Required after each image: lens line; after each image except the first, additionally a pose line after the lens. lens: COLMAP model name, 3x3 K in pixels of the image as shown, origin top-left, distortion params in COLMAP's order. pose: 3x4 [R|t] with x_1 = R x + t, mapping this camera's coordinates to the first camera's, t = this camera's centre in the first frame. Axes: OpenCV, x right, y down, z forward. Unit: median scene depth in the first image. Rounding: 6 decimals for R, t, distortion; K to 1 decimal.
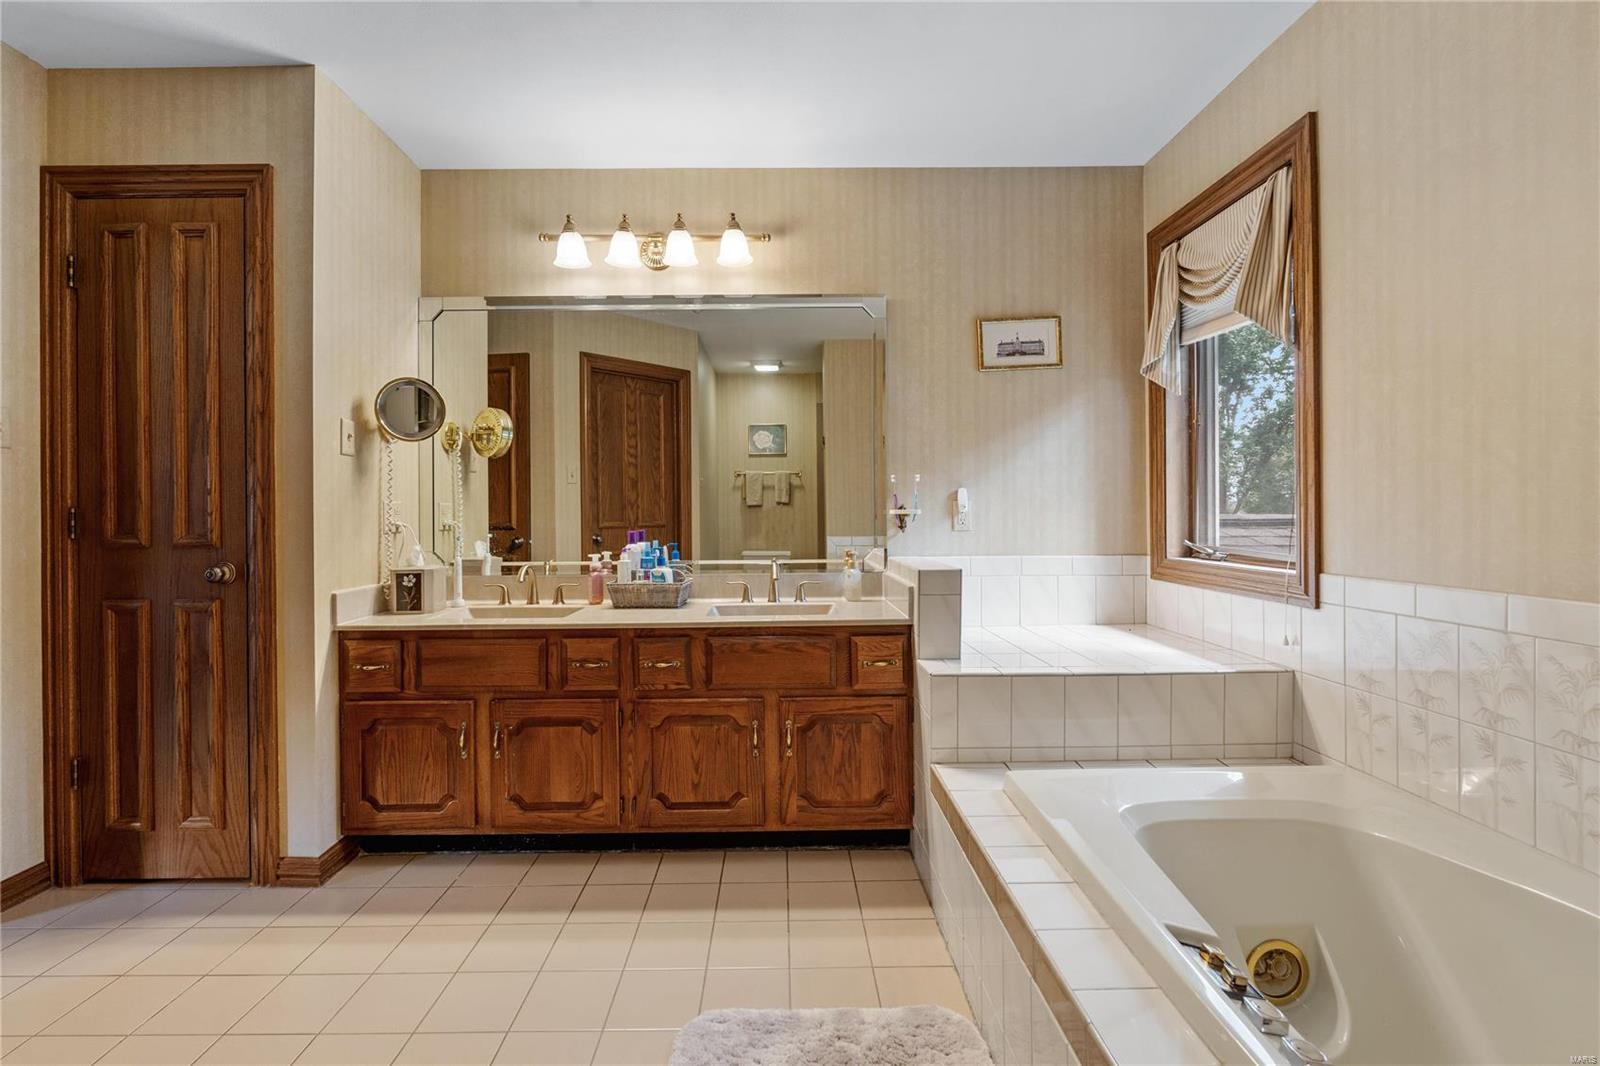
lens RADIAL K [[705.6, 0, 794.8], [0, 705.6, 521.4], [0, 0, 1]] dist [-0.004396, 0.000361]
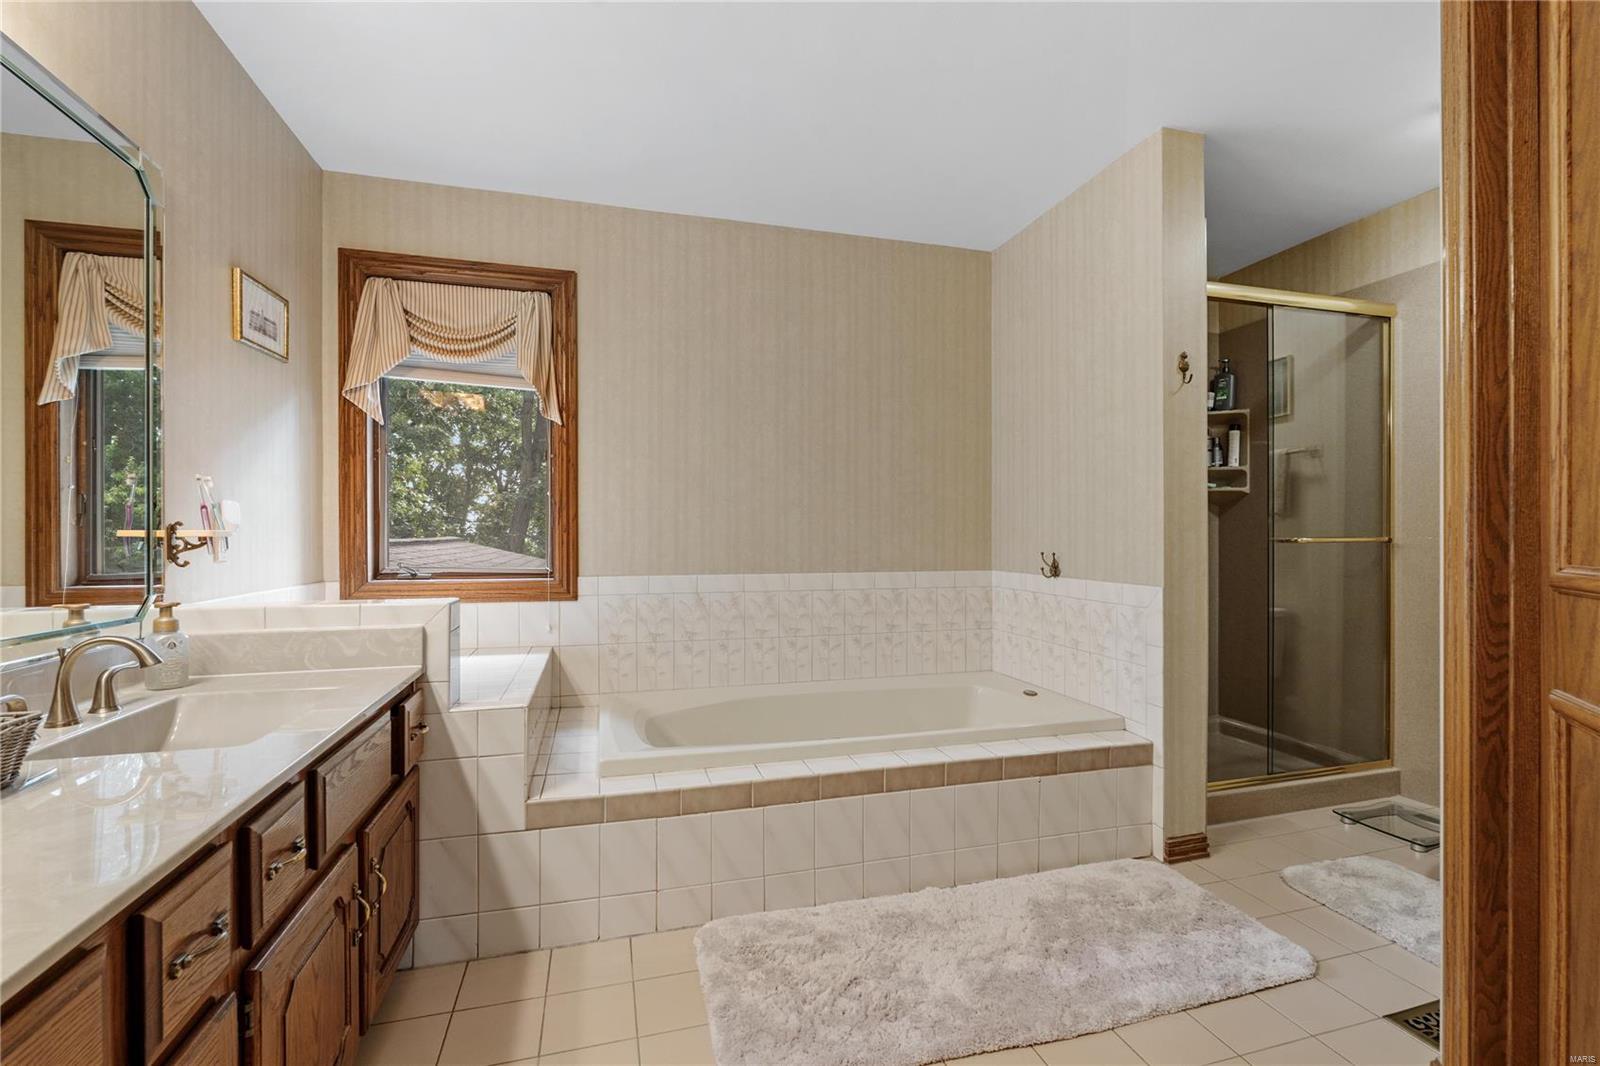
lens RADIAL K [[705.6, 0, 796.7], [0, 705.6, 539.9], [0, 0, 1]] dist [-0.004396, 0.000361]
pose [[-0.266337, 0.011798, 0.963808, -0.833431], [0.013394, 0.999874, -0.008538, 0.013700], [-0.963787, 0.010635, -0.266461, 0.929683]]
